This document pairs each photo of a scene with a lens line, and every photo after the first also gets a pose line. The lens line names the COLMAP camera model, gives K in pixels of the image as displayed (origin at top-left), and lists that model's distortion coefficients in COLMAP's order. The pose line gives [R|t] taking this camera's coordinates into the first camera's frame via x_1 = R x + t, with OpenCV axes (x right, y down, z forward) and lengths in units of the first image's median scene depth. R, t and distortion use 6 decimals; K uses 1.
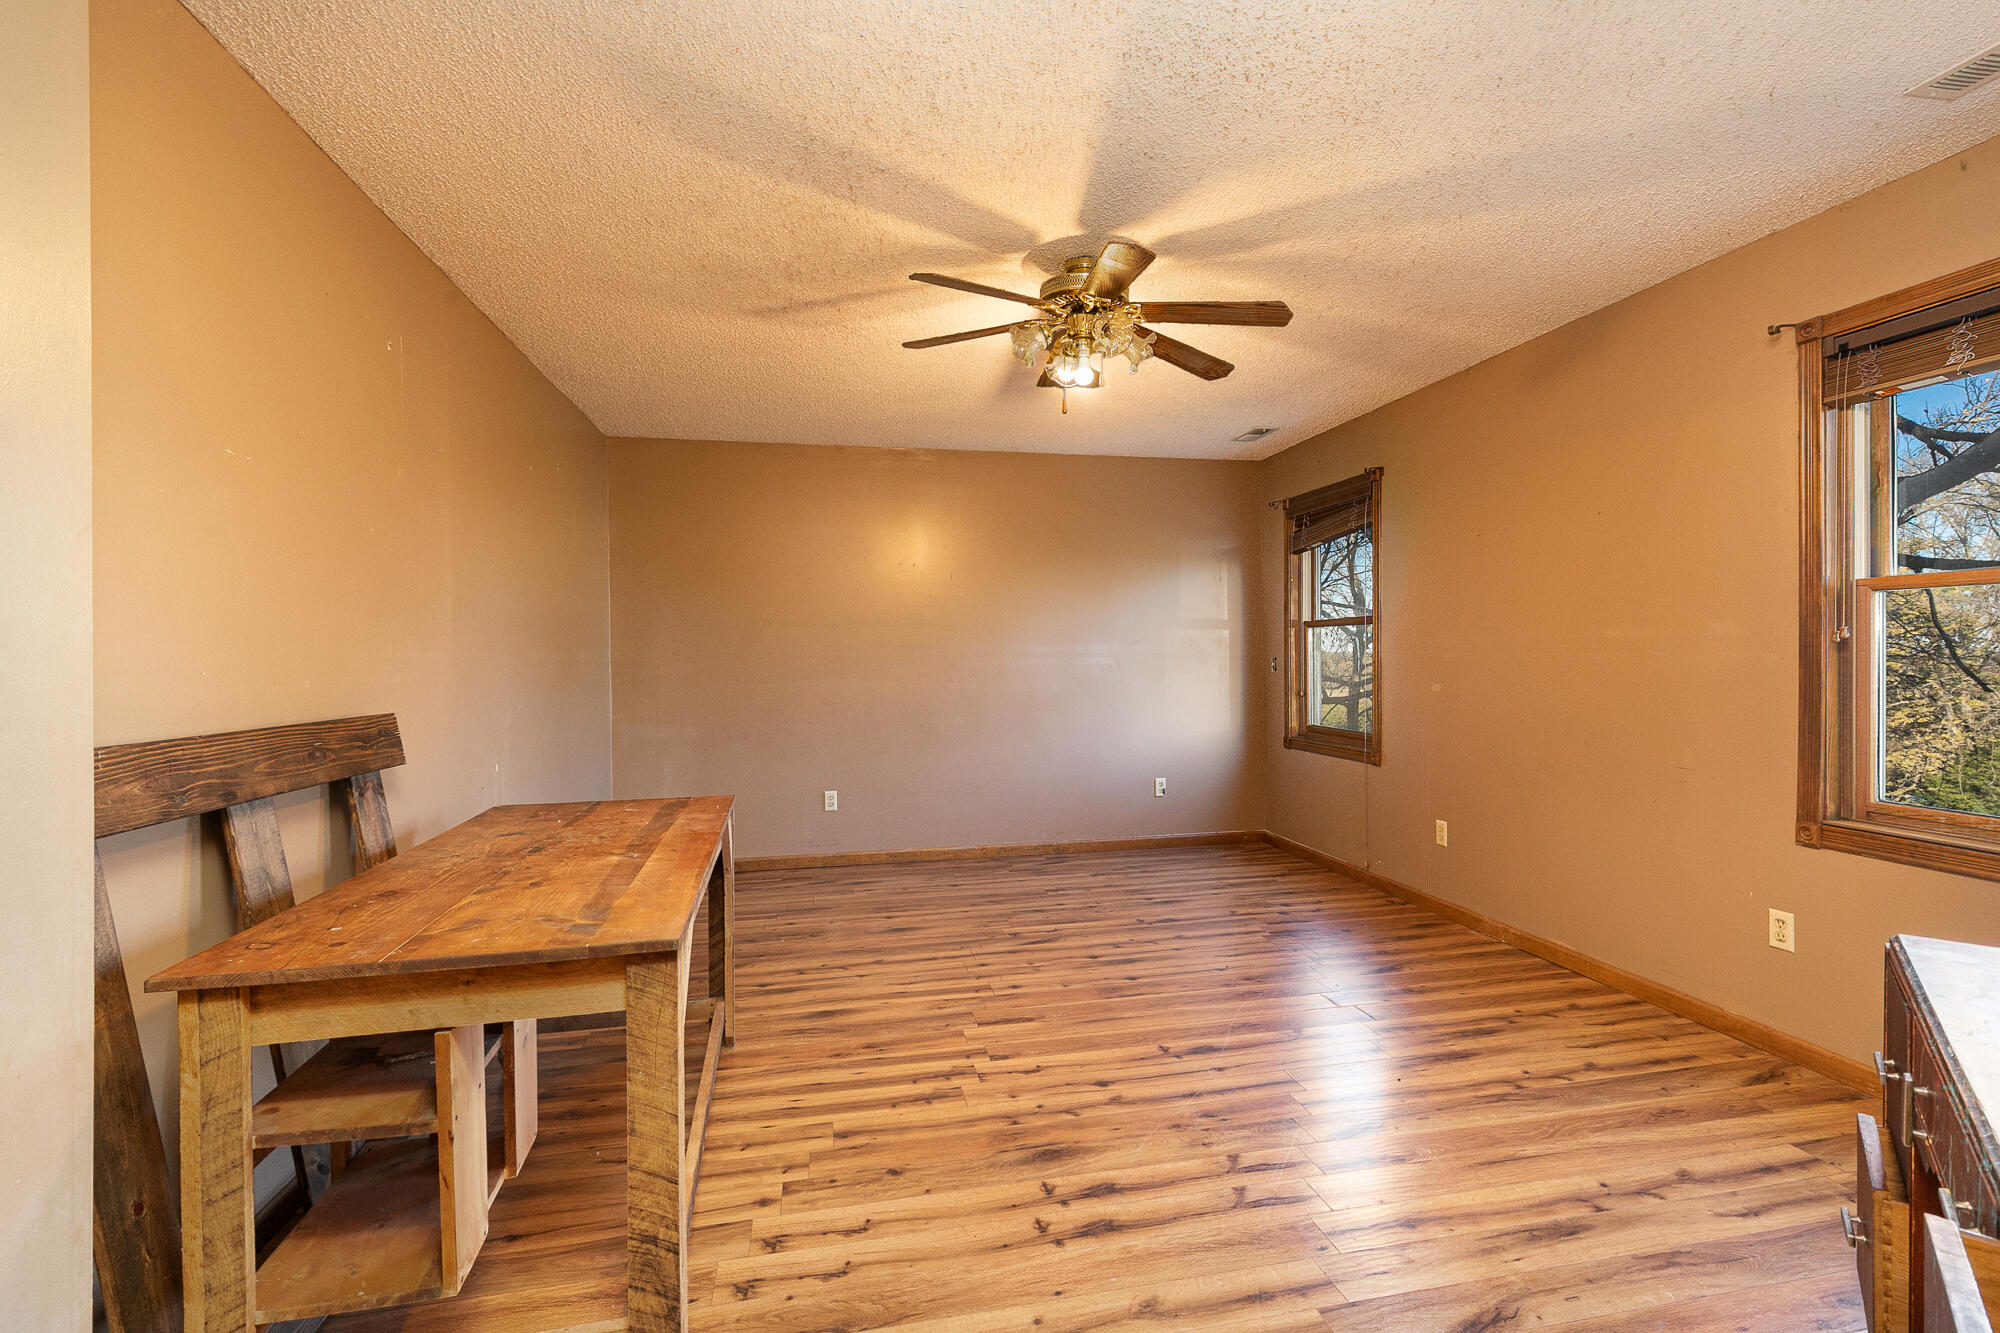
lens RADIAL K [[919.1, 0, 1003.4], [0, 919.1, 663.3], [0, 0, 1]] dist [0.000408, -0.001050]
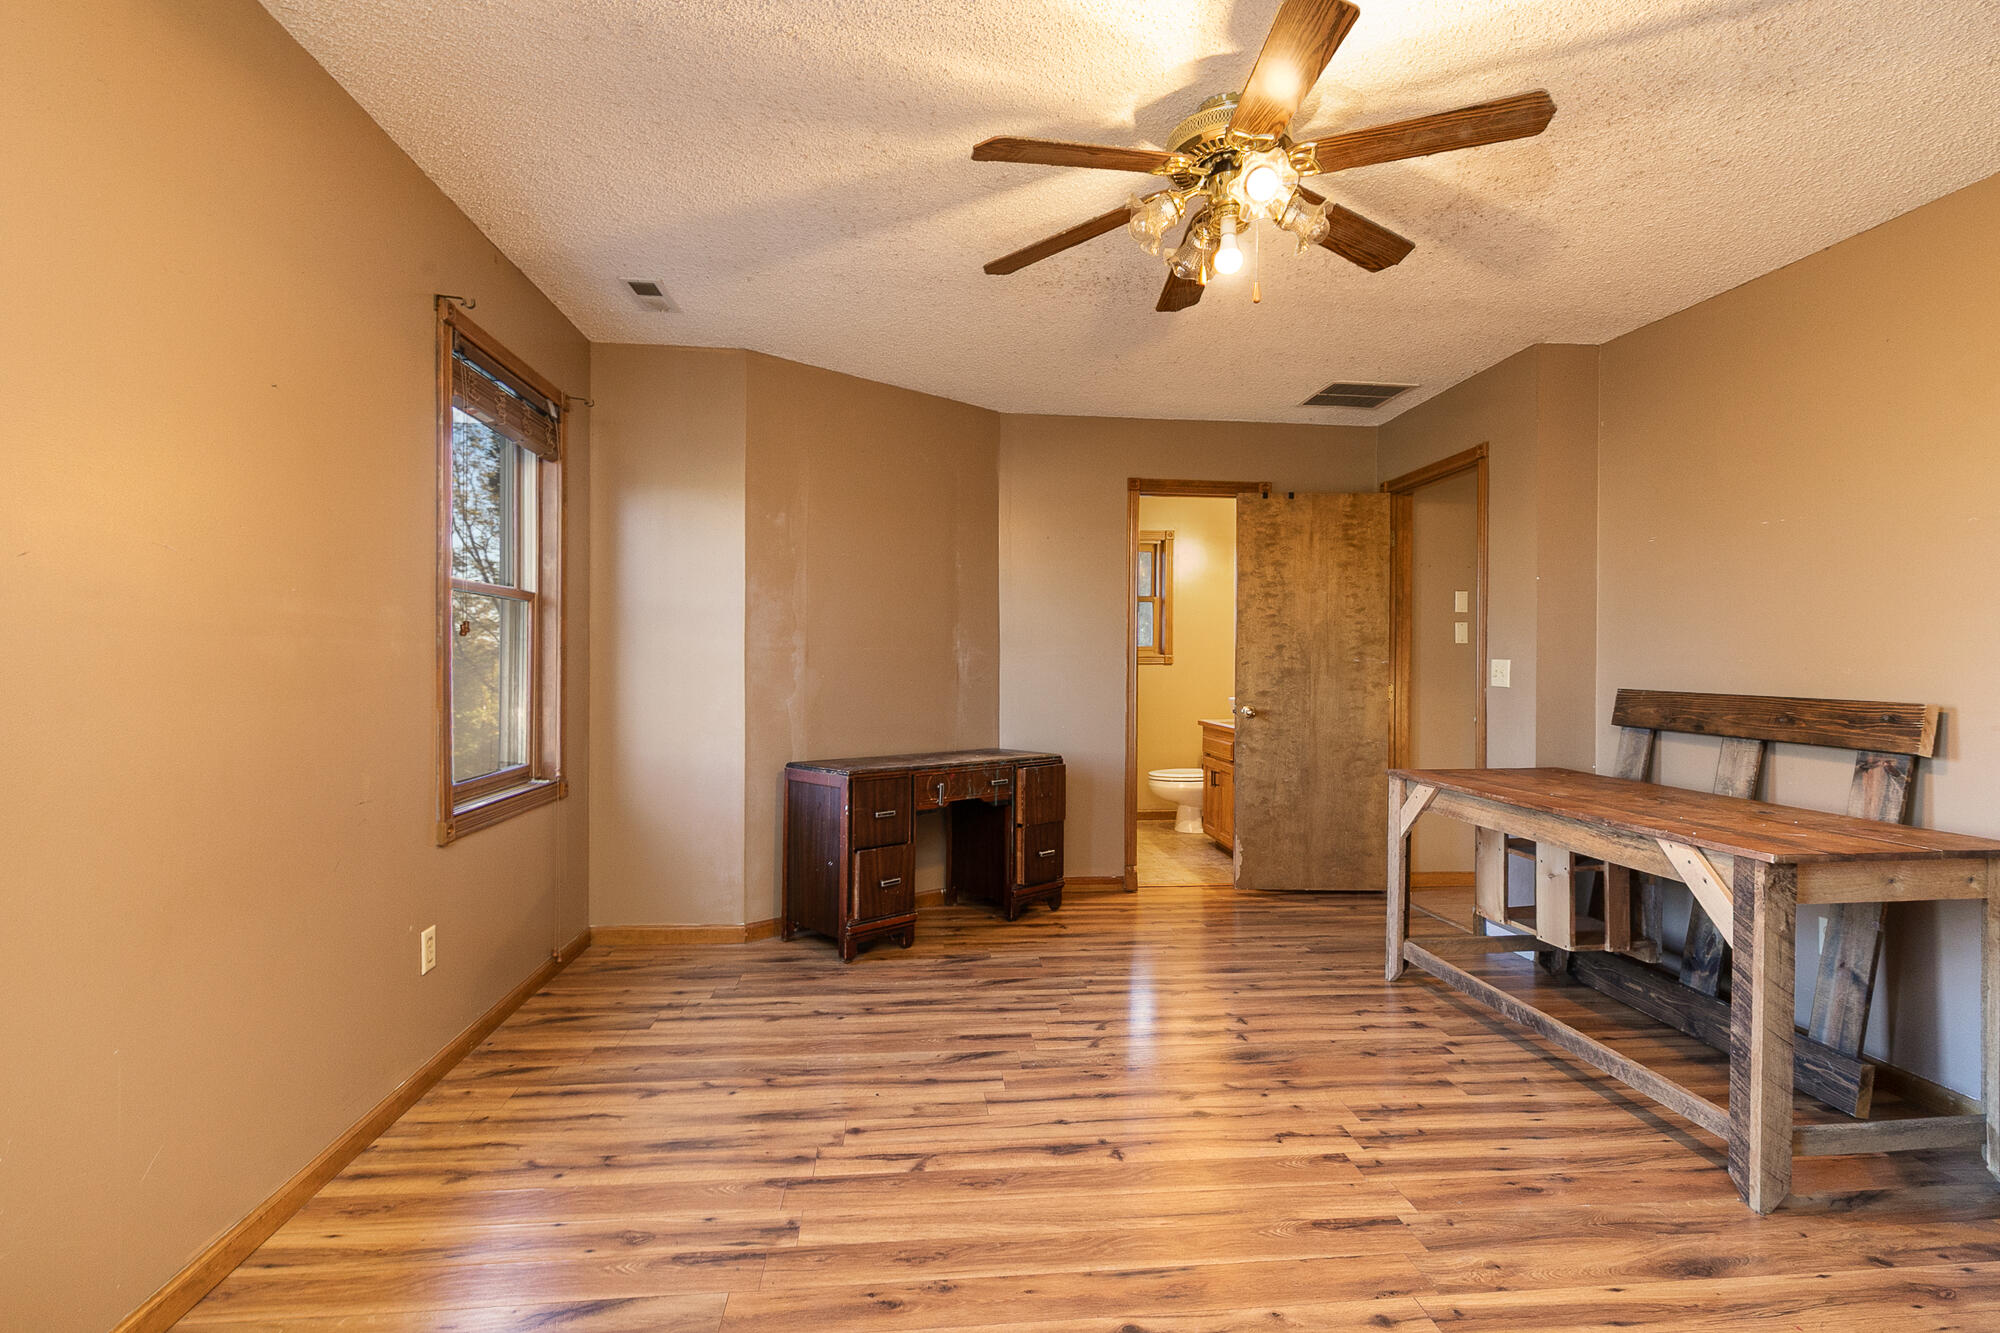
lens RADIAL K [[919.1, 0, 990.2], [0, 919.1, 664.8], [0, 0, 1]] dist [0.000408, -0.001050]
pose [[-0.992546, -0.000527, 0.121869, 0.204539], [0.001140, 0.999907, 0.013605, 0.002547], [-0.121865, 0.013643, -0.992453, 1.933594]]
